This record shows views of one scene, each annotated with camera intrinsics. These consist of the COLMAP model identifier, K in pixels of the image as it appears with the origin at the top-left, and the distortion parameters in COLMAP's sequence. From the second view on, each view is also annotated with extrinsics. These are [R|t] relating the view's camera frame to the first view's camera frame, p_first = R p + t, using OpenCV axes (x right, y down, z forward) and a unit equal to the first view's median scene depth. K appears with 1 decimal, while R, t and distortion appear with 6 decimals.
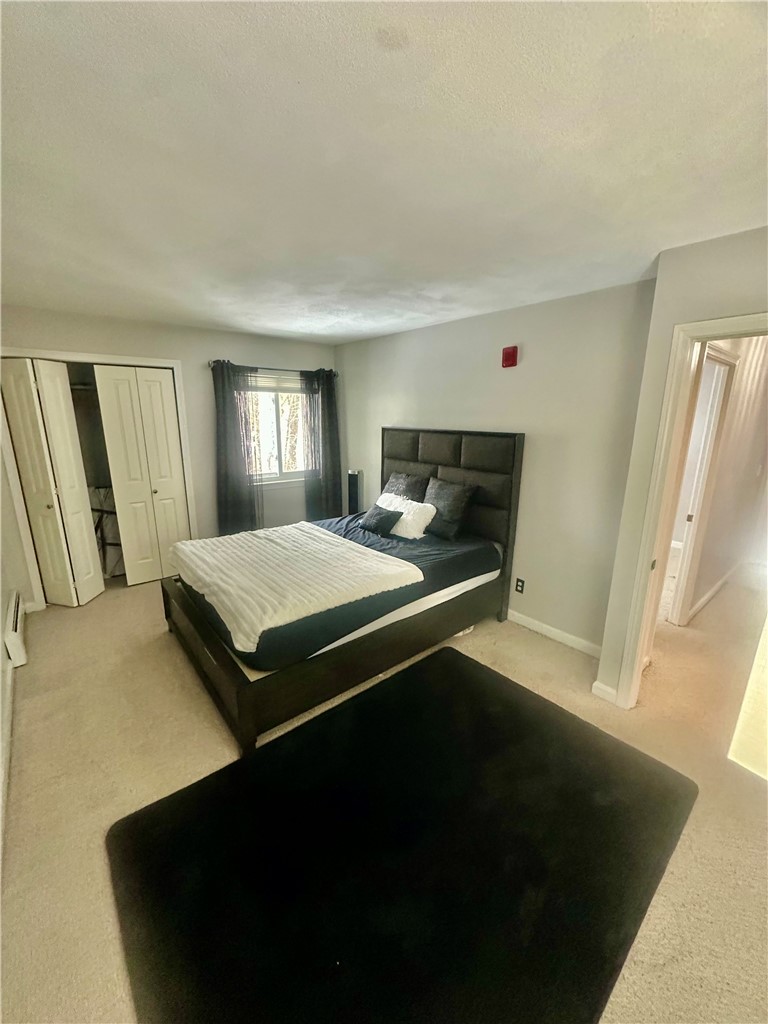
lens RADIAL K [[407.1, 0, 387.5], [0, 407.1, 514.1], [0, 0, 1]] dist [-0.004018, 0.001239]
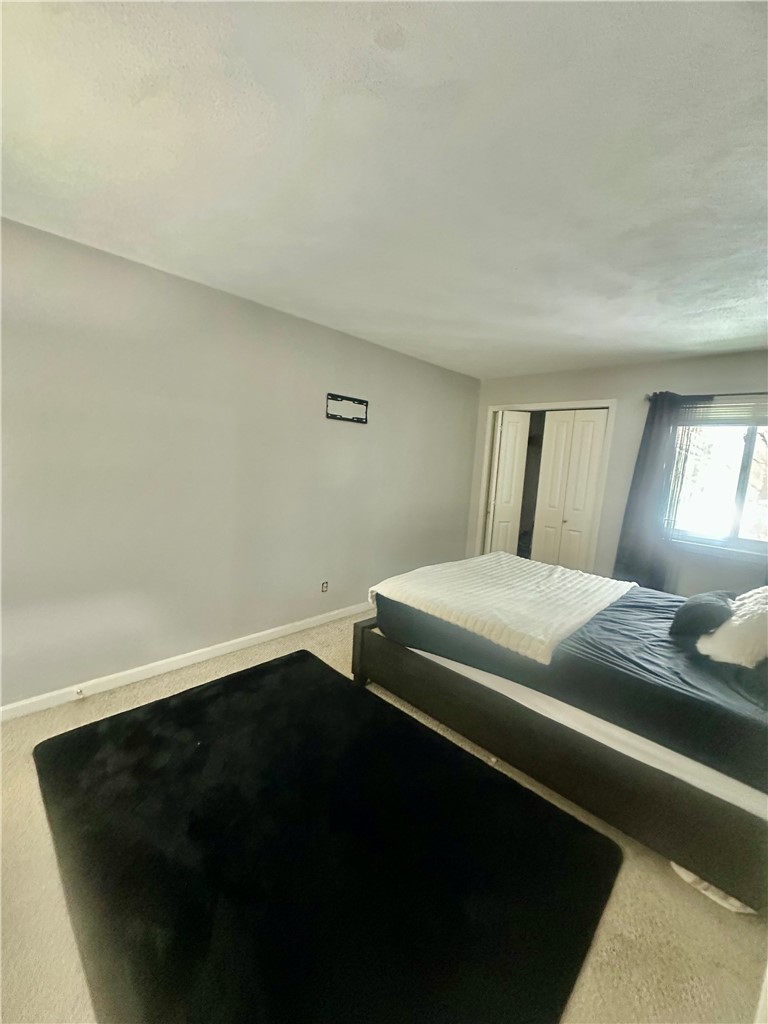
lens RADIAL K [[407.1, 0, 382.9], [0, 407.1, 514.1], [0, 0, 1]] dist [-0.004018, 0.001239]
pose [[0.089107, 0.132662, -0.987148, 0.560722], [-0.298971, 0.948951, 0.100541, -0.046140], [0.950093, 0.286169, 0.124220, 0.496077]]
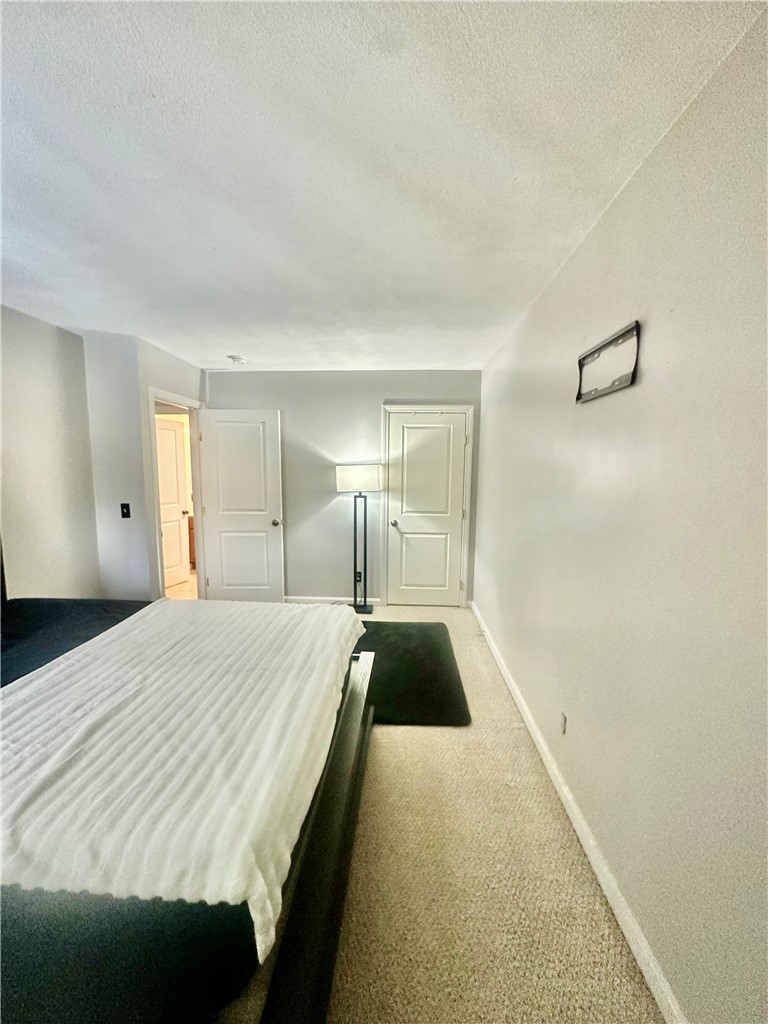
lens RADIAL K [[407.1, 0, 384.8], [0, 407.1, 513.6], [0, 0, 1]] dist [-0.004018, 0.001239]
pose [[-0.729445, -0.092268, 0.677788, -0.716087], [0.152988, 0.943756, 0.293121, -0.190942], [-0.666712, 0.317509, -0.674302, 1.011471]]
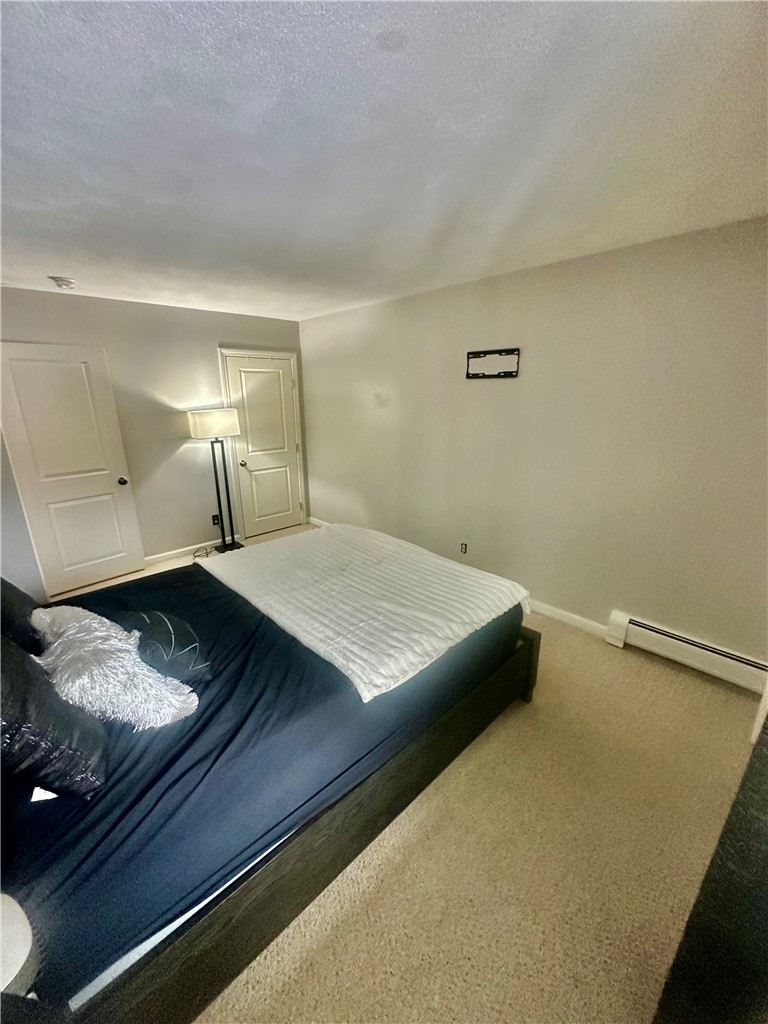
lens RADIAL K [[407.1, 0, 385.7], [0, 407.1, 510.7], [0, 0, 1]] dist [-0.004018, 0.001239]
pose [[-0.998187, 0.014927, -0.058306, -0.250299], [-0.016753, 0.861565, 0.507371, -0.362839], [0.057808, 0.507428, -0.859753, 1.459568]]
